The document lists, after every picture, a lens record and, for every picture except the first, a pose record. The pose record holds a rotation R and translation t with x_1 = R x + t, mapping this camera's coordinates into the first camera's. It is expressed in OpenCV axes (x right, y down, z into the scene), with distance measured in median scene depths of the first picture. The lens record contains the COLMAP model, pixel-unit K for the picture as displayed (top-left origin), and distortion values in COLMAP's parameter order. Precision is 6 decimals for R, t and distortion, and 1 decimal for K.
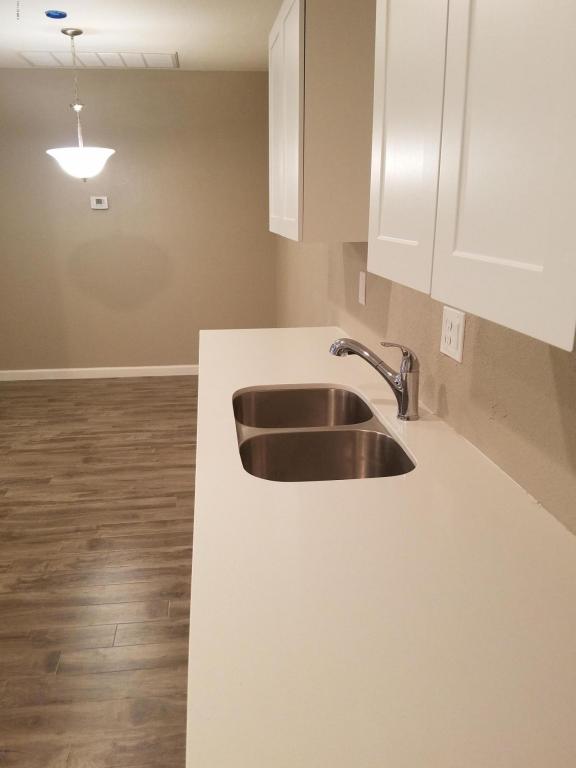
lens RADIAL K [[642.1, 0, 288.1], [0, 642.1, 364.3], [0, 0, 1]] dist [0.037588, -0.004708]
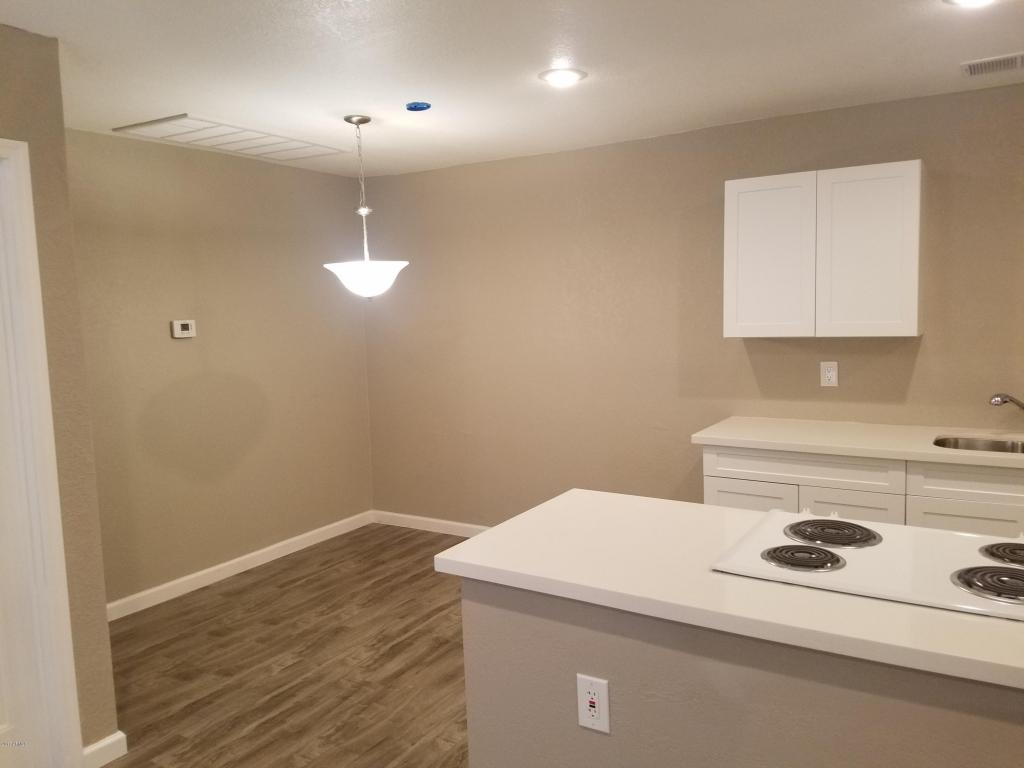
lens RADIAL K [[780.1, 0, 506.8], [0, 780.1, 381.5], [0, 0, 1]] dist [0.189611, -0.330534]
pose [[0.627179, -0.091334, 0.773502, -0.843608], [0.212089, 0.975600, -0.056771, -0.088382], [-0.749443, 0.199657, 0.631246, 0.262408]]
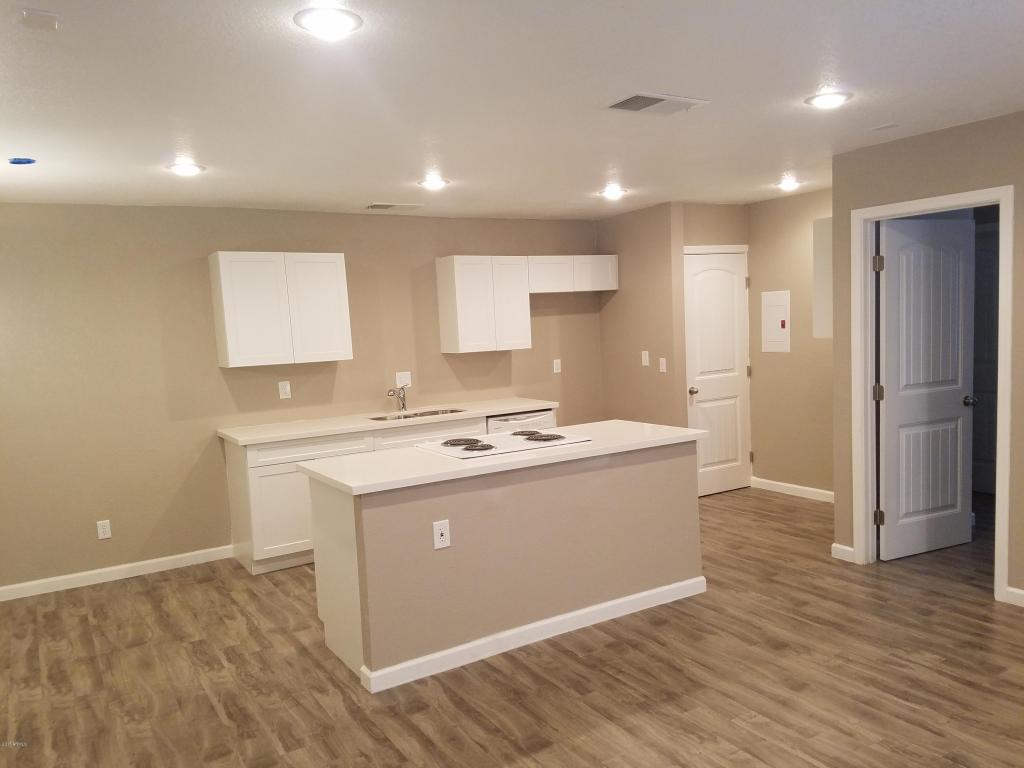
lens RADIAL K [[781.7, 0, 523.8], [0, 781.7, 399.9], [0, 0, 1]] dist [0.131819, -0.193051]
pose [[-0.419106, -0.066538, 0.905496, -1.255457], [0.265274, 0.944820, 0.192209, -0.198851], [-0.868320, 0.320761, -0.378329, 0.706236]]
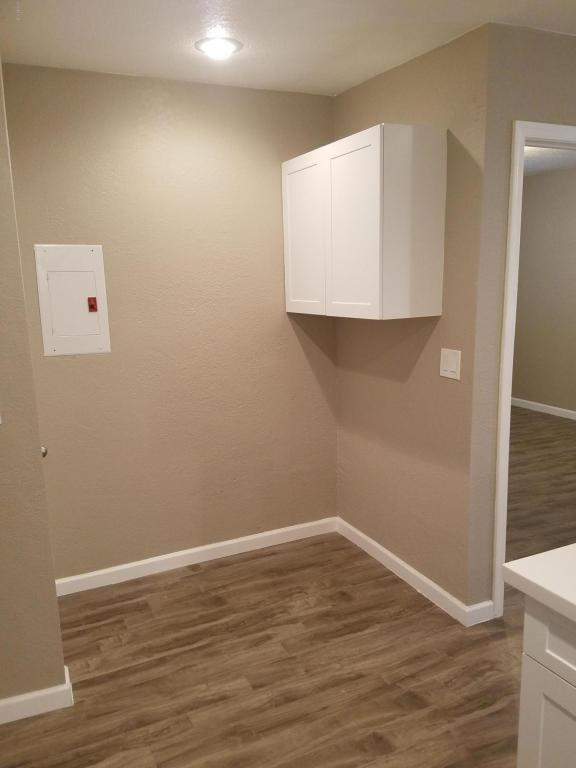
lens RADIAL K [[630.8, 0, 291.1], [0, 630.8, 397.4], [0, 0, 1]] dist [0.226761, -0.382687]
pose [[-0.947011, 0.086693, -0.309281, -0.105861], [-0.049605, 0.911862, 0.407488, -0.122158], [0.317348, 0.401237, -0.859243, 0.386196]]
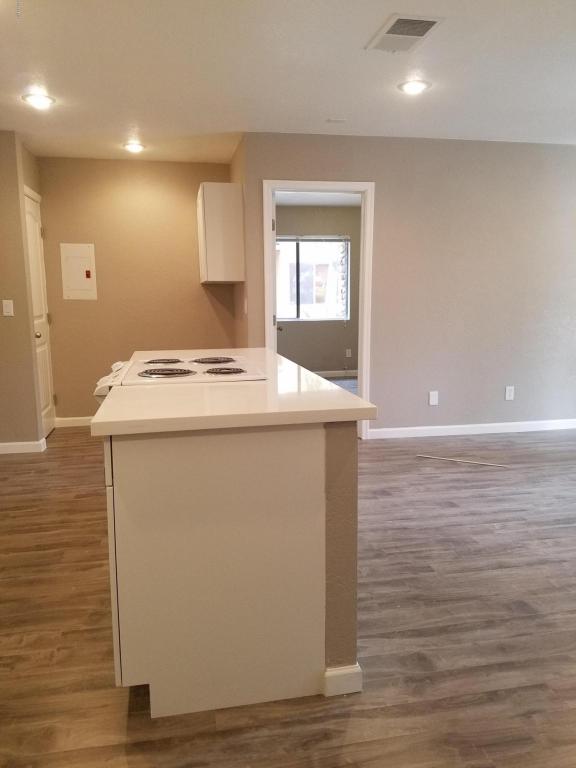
lens RADIAL K [[585.1, 0, 285.5], [0, 585.1, 373.3], [0, 0, 1]] dist [0.189611, -0.330534]
pose [[-0.997789, 0.023098, -0.062324, -0.450770], [-0.001399, 0.930168, 0.367130, -0.186227], [0.066452, 0.366406, -0.928079, 0.939101]]
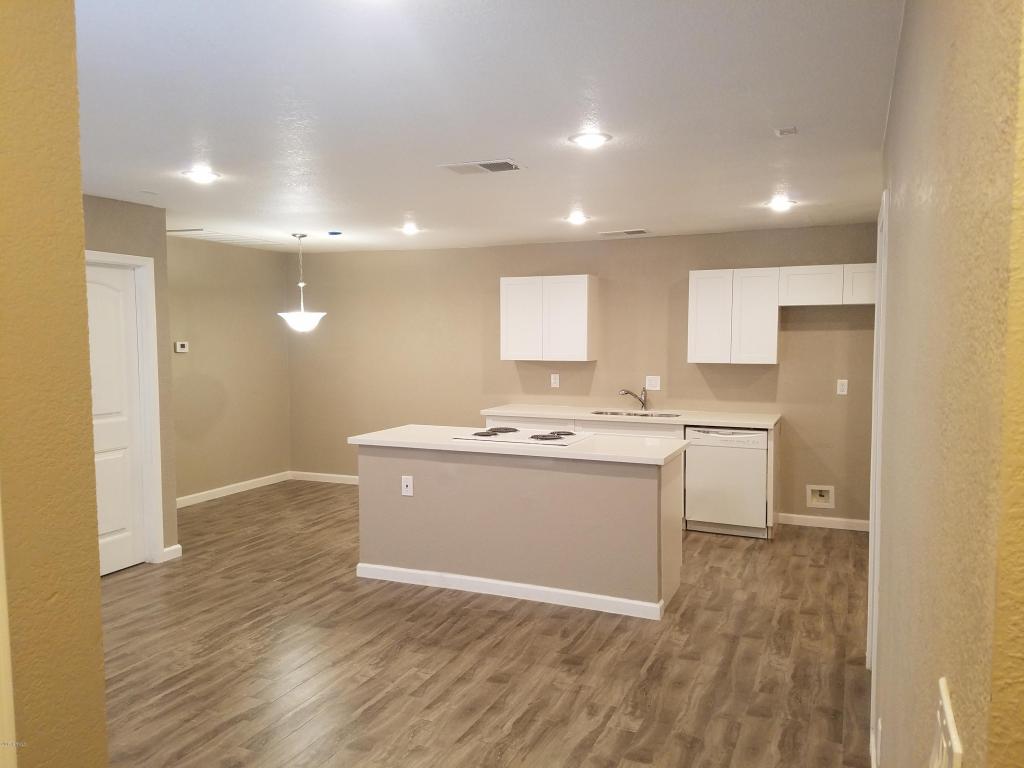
lens RADIAL K [[781.4, 0, 514.2], [0, 781.4, 387.1], [0, 0, 1]] dist [0.207140, -0.339422]
pose [[0.499773, -0.055892, 0.864351, -1.394353], [0.205271, 0.977130, -0.055504, 0.015729], [-0.841482, 0.205165, 0.499816, -0.192799]]
